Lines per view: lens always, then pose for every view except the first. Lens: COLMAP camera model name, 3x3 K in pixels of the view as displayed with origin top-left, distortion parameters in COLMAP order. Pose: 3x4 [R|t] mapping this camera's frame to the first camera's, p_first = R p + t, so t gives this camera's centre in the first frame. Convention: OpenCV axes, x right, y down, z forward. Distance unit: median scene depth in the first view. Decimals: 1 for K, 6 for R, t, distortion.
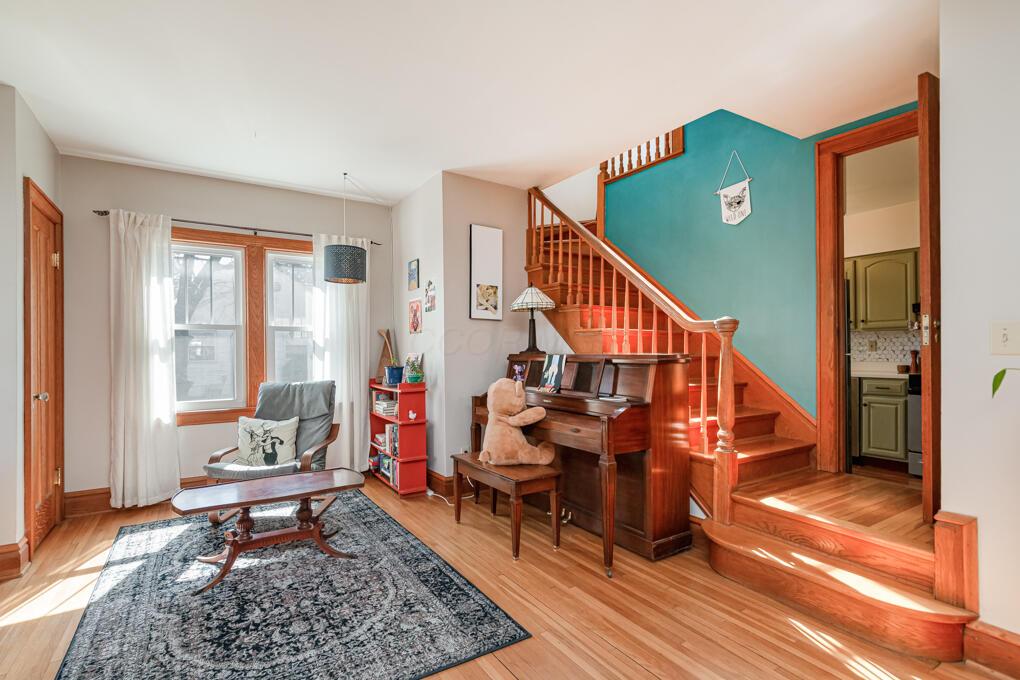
lens RADIAL K [[494.0, 0, 494.3], [0, 494.0, 348.8], [0, 0, 1]] dist [-0.002731, 0.000793]
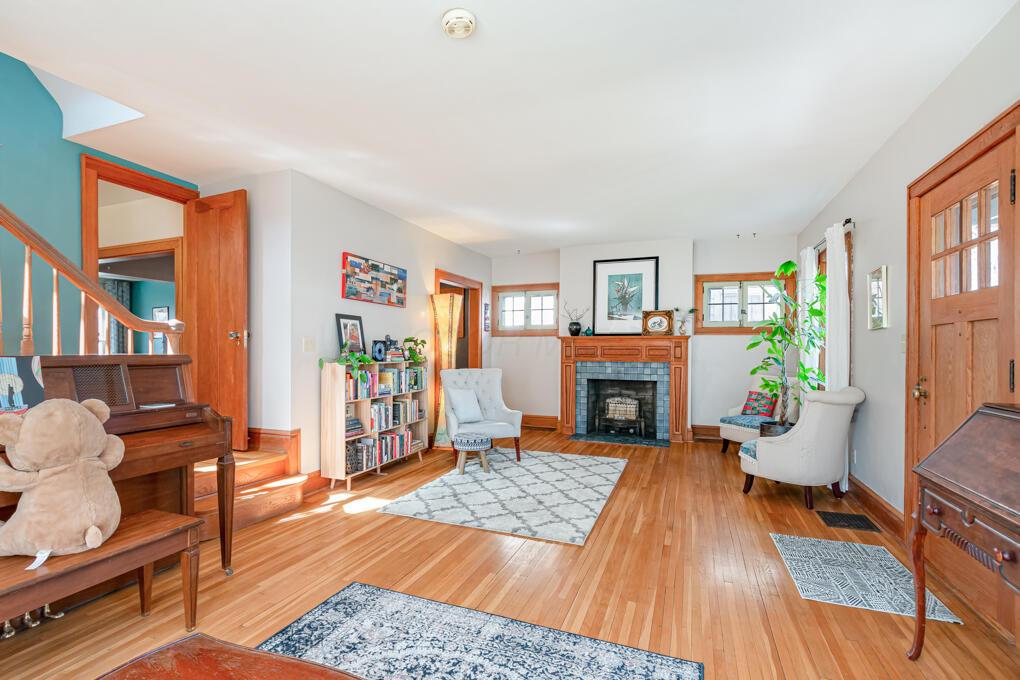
lens RADIAL K [[494.0, 0, 481.6], [0, 494.0, 356.5], [0, 0, 1]] dist [-0.002731, 0.000793]
pose [[-0.587548, -0.010343, 0.809123, -0.583030], [-0.006101, 0.999947, 0.008352, 0.001890], [-0.809167, -0.000029, -0.587579, 0.772693]]
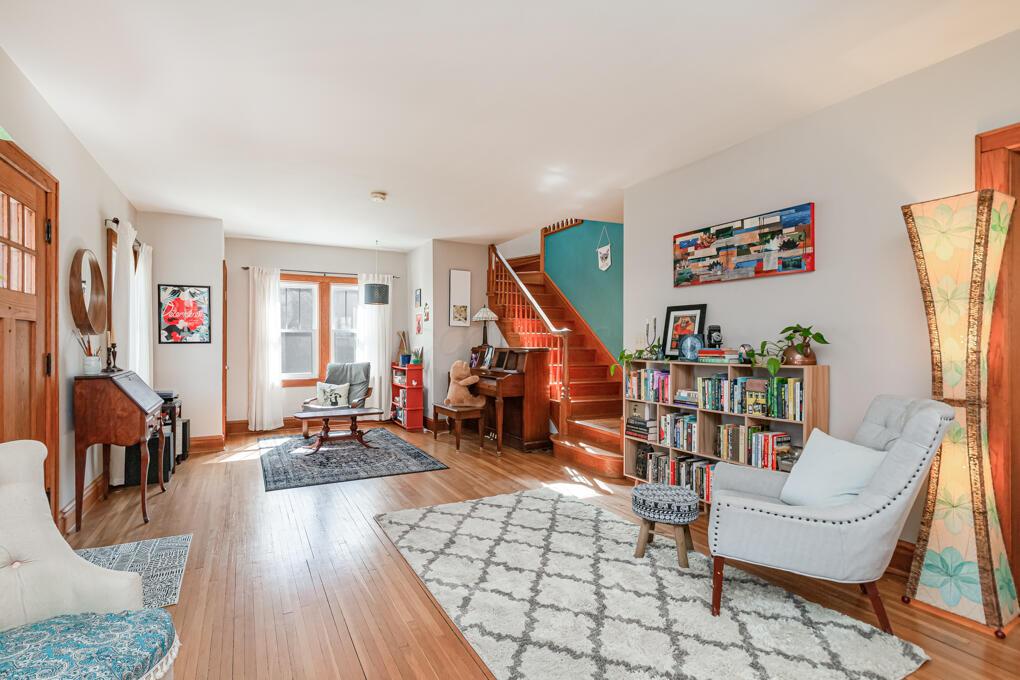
lens RADIAL K [[494.0, 0, 485.4], [0, 494.0, 332.5], [0, 0, 1]] dist [-0.002731, 0.000793]
pose [[0.995874, 0.003153, -0.090693, 0.230697], [-0.004823, 0.999823, -0.018198, -0.009637], [0.090619, 0.018560, 0.995713, -0.671740]]
